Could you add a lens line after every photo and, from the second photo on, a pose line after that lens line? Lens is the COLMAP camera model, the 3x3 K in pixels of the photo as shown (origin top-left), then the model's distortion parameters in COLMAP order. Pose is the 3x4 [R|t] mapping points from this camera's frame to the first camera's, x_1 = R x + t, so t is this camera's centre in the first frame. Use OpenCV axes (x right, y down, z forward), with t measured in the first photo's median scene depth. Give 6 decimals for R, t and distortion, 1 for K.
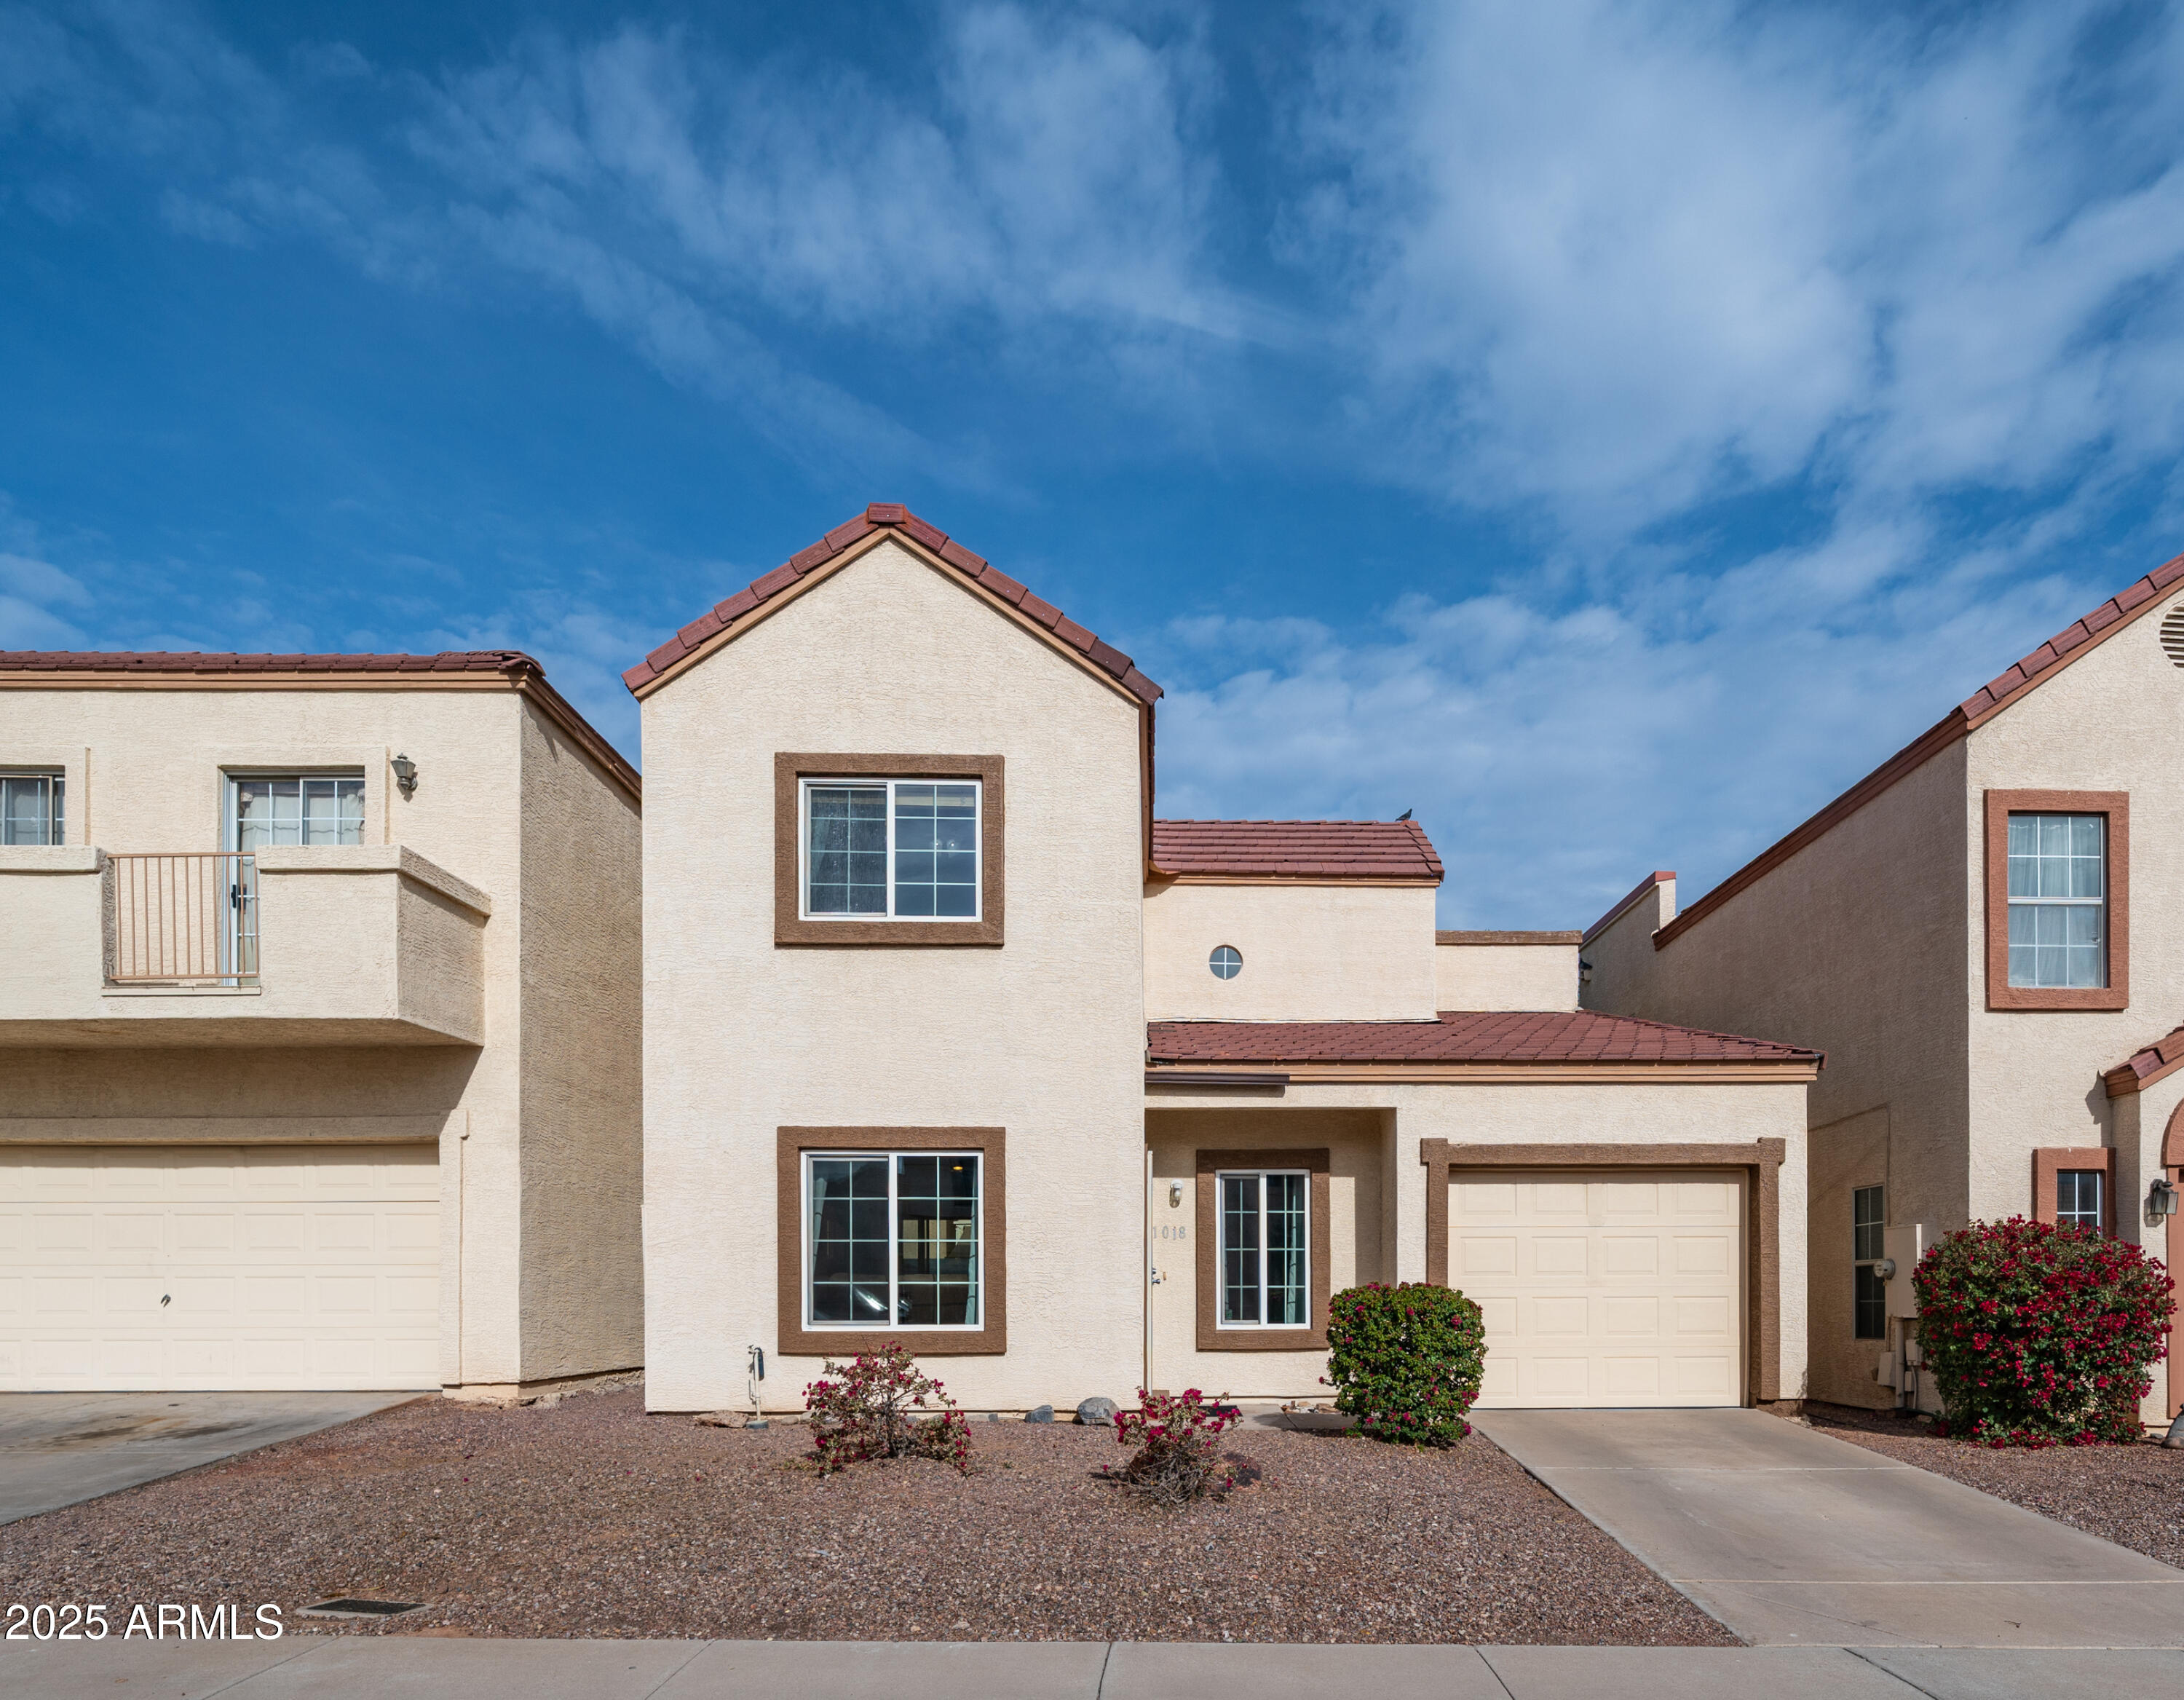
lens RADIAL K [[1430.8, 0, 1178.4], [0, 1430.8, 962.9], [0, 0, 1]] dist [-0.014801, -0.000207]
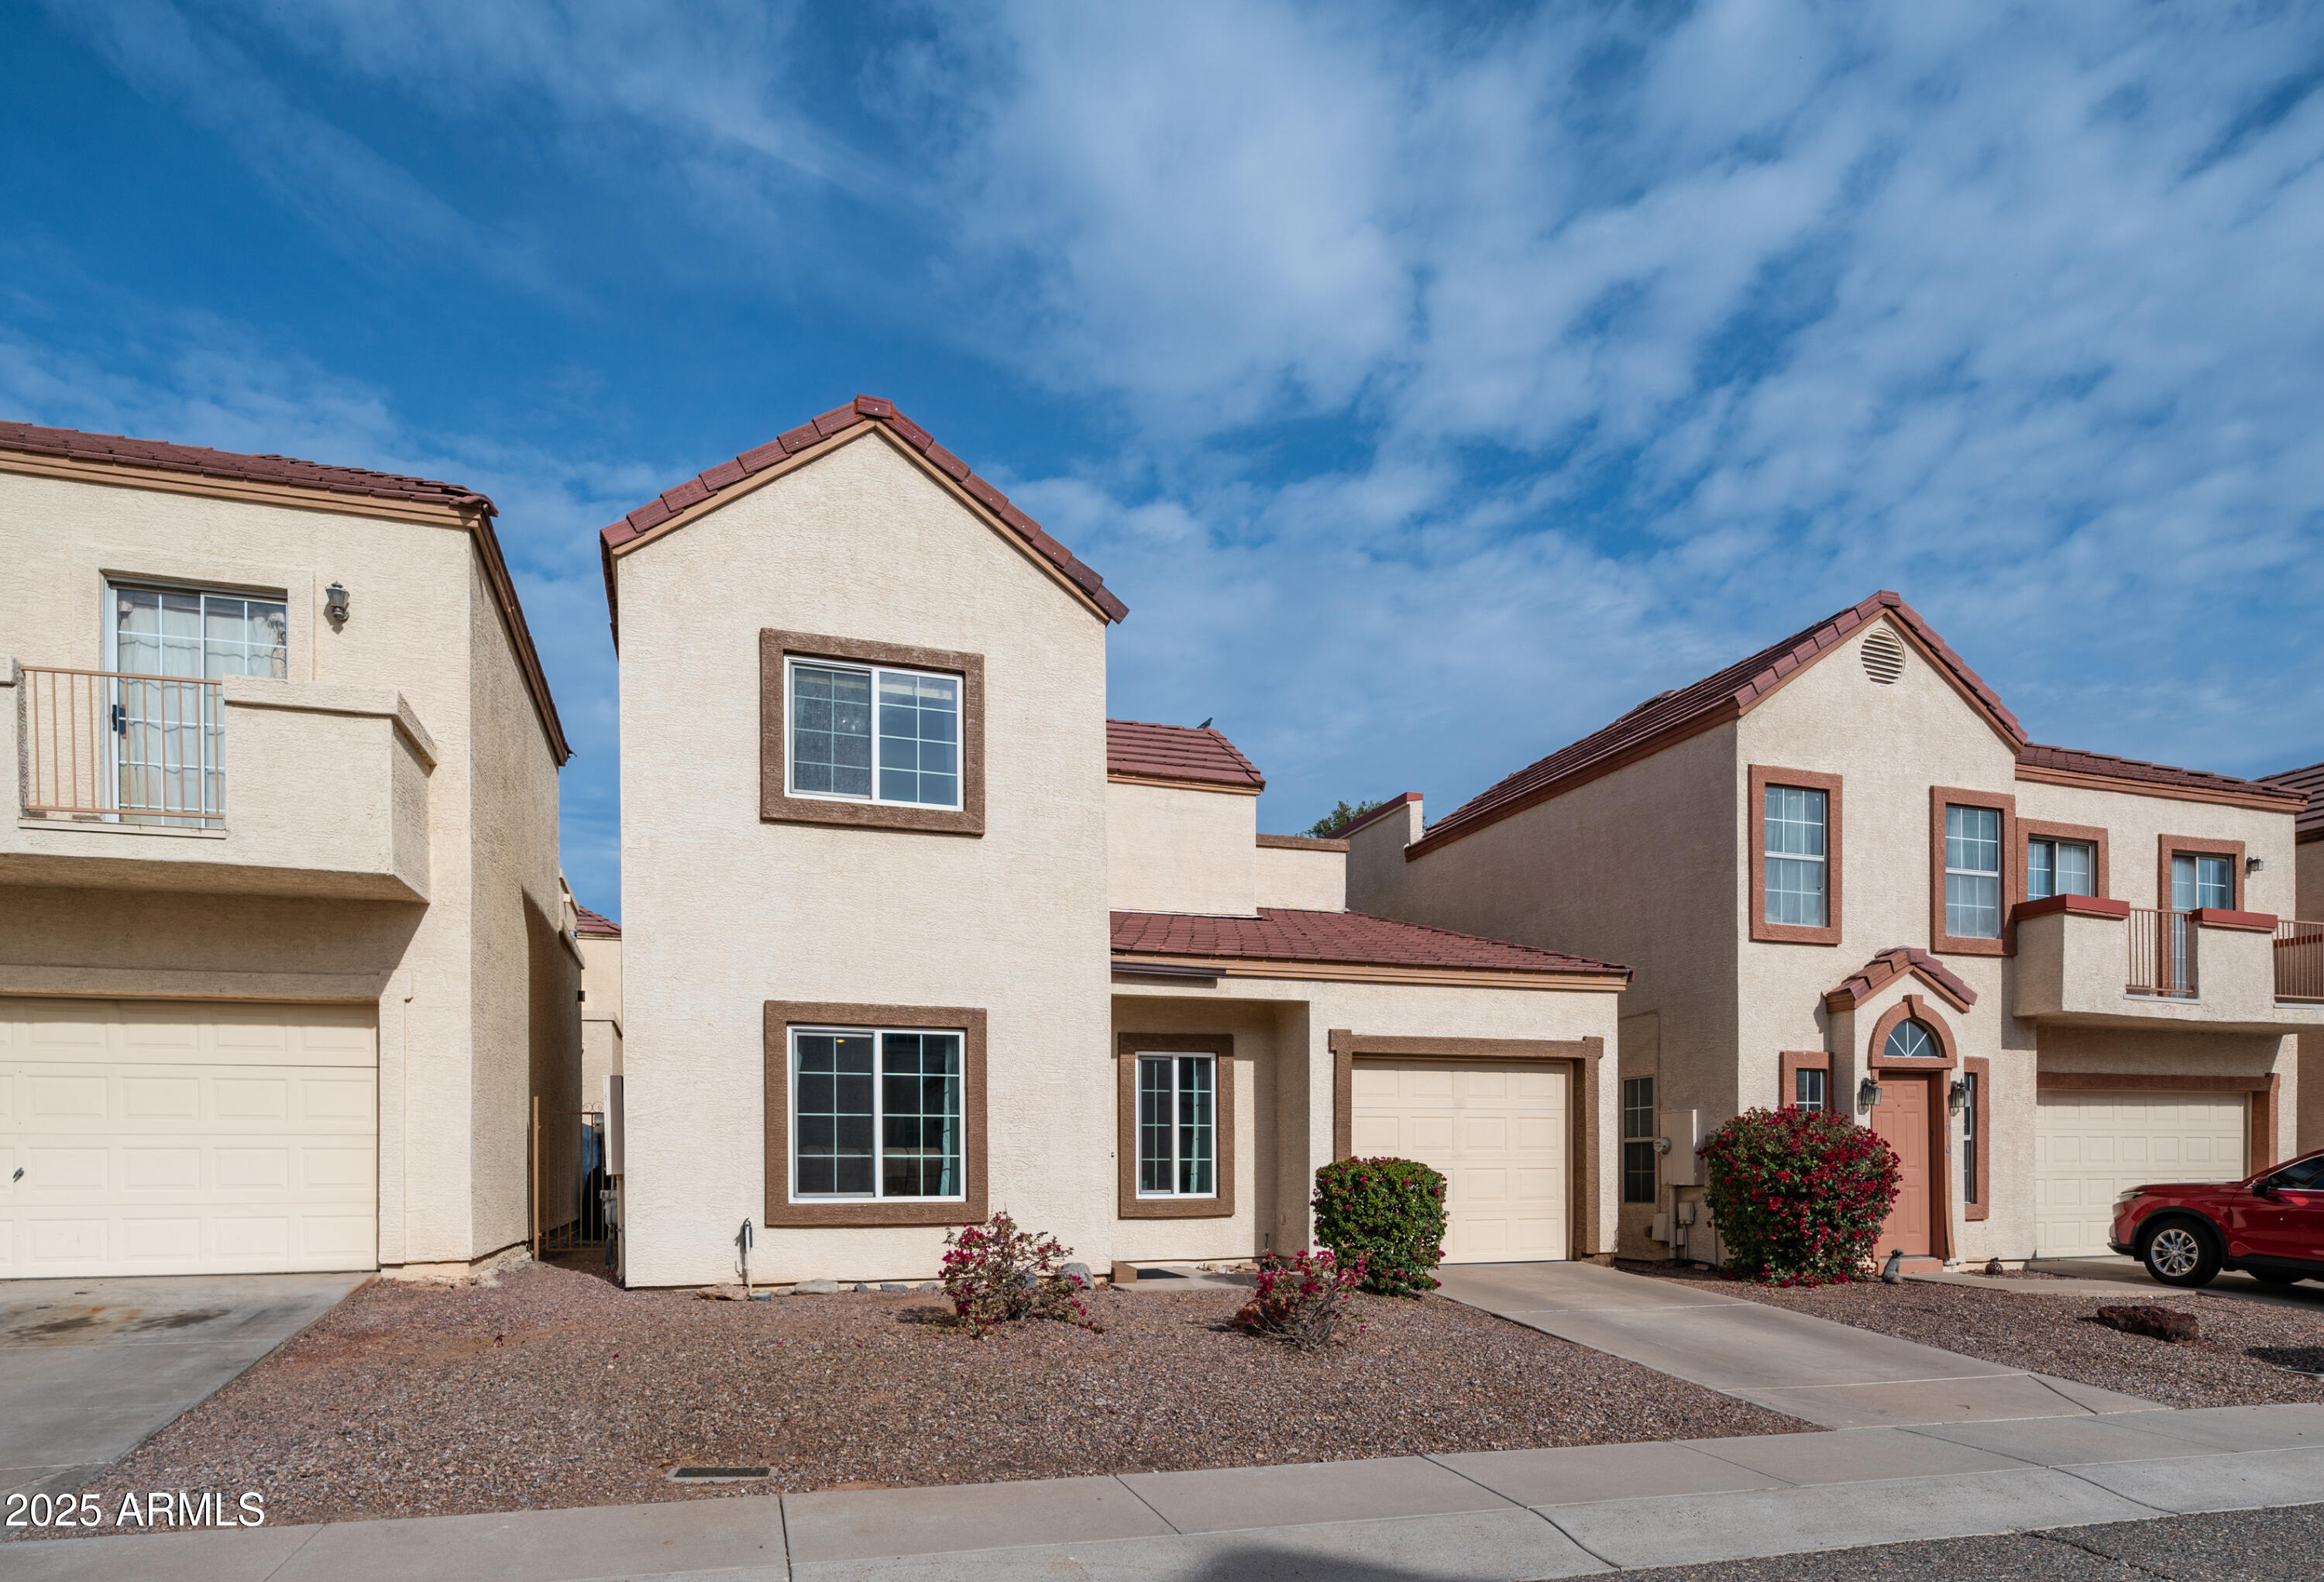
lens RADIAL K [[1434.4, 0, 1162.0], [0, 1434.4, 791.0], [0, 0, 1]] dist [-0.017536, 0.000218]
pose [[0.949858, 0.078266, 0.302727, -0.312890], [-0.070901, 0.996860, -0.035262, -0.016546], [-0.304536, 0.012031, 0.952425, -0.050003]]
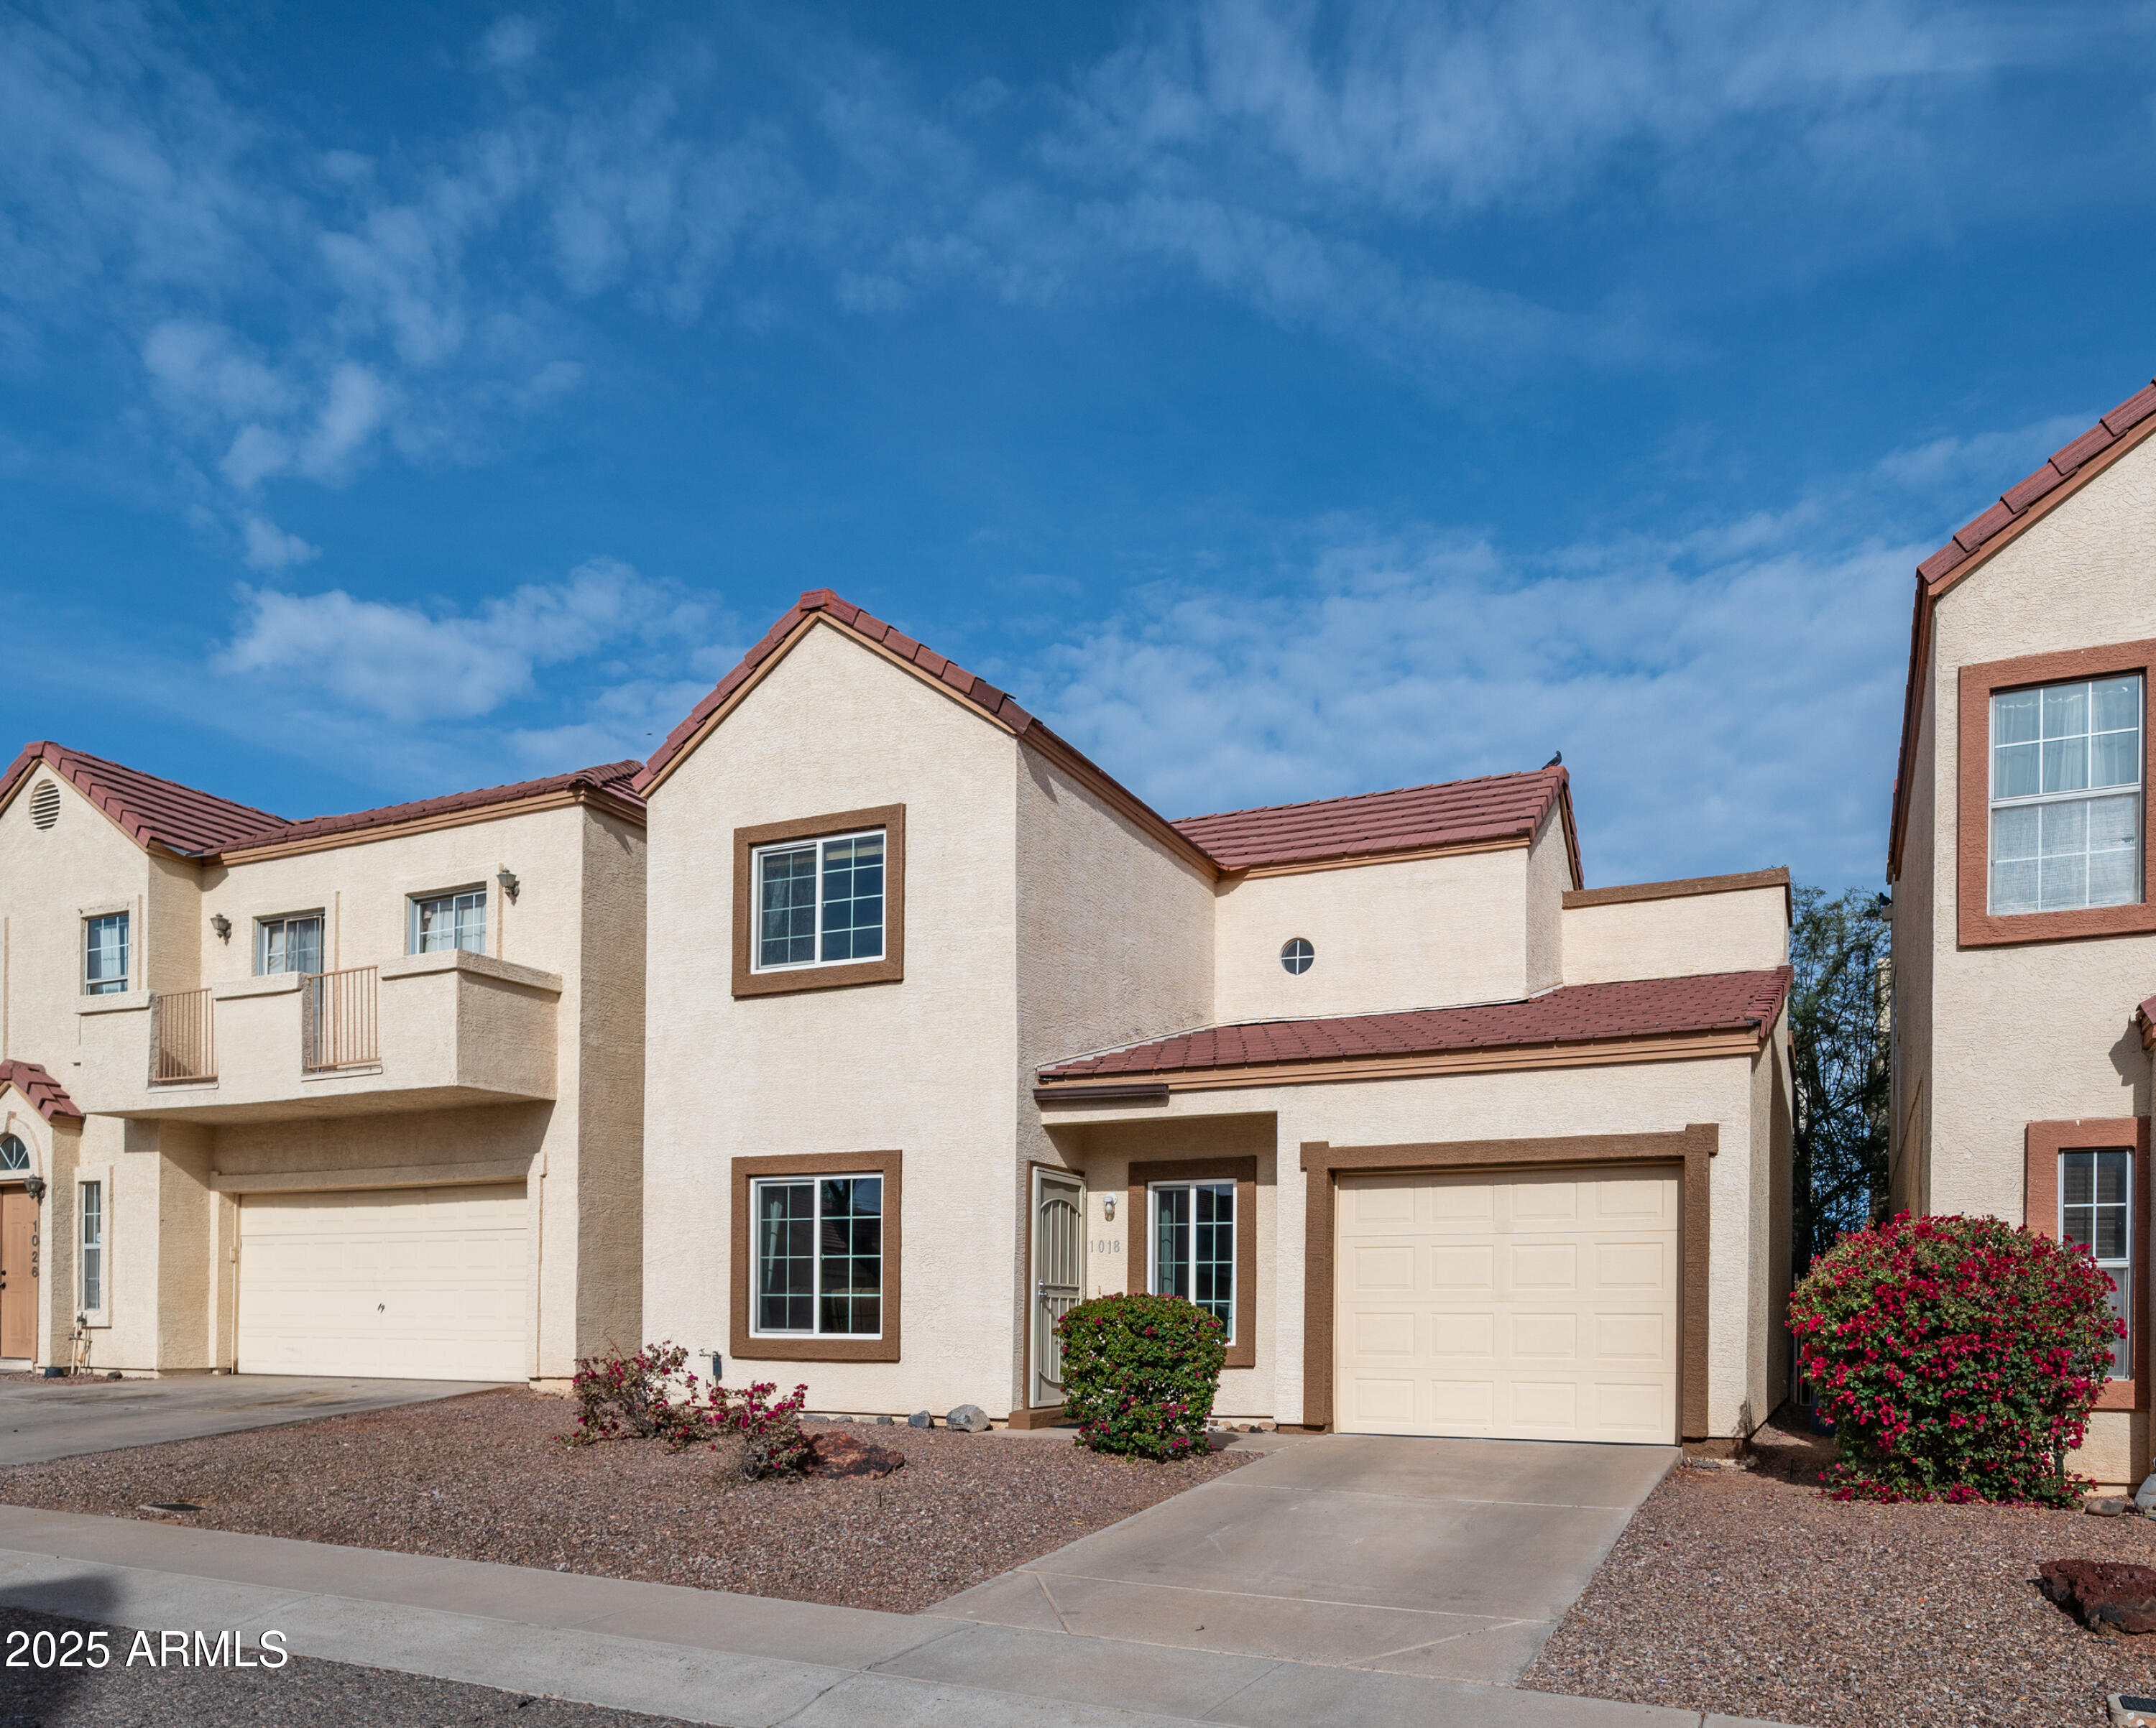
lens RADIAL K [[1647.4, 0, 1078.0], [0, 1647.4, 864.0], [0, 0, 1]] dist [-0.017161, -0.001144]
pose [[0.873918, -0.121911, -0.470537, 0.576731], [0.100681, 0.992443, -0.070140, 0.001234], [0.475532, 0.013922, 0.879588, -0.030655]]
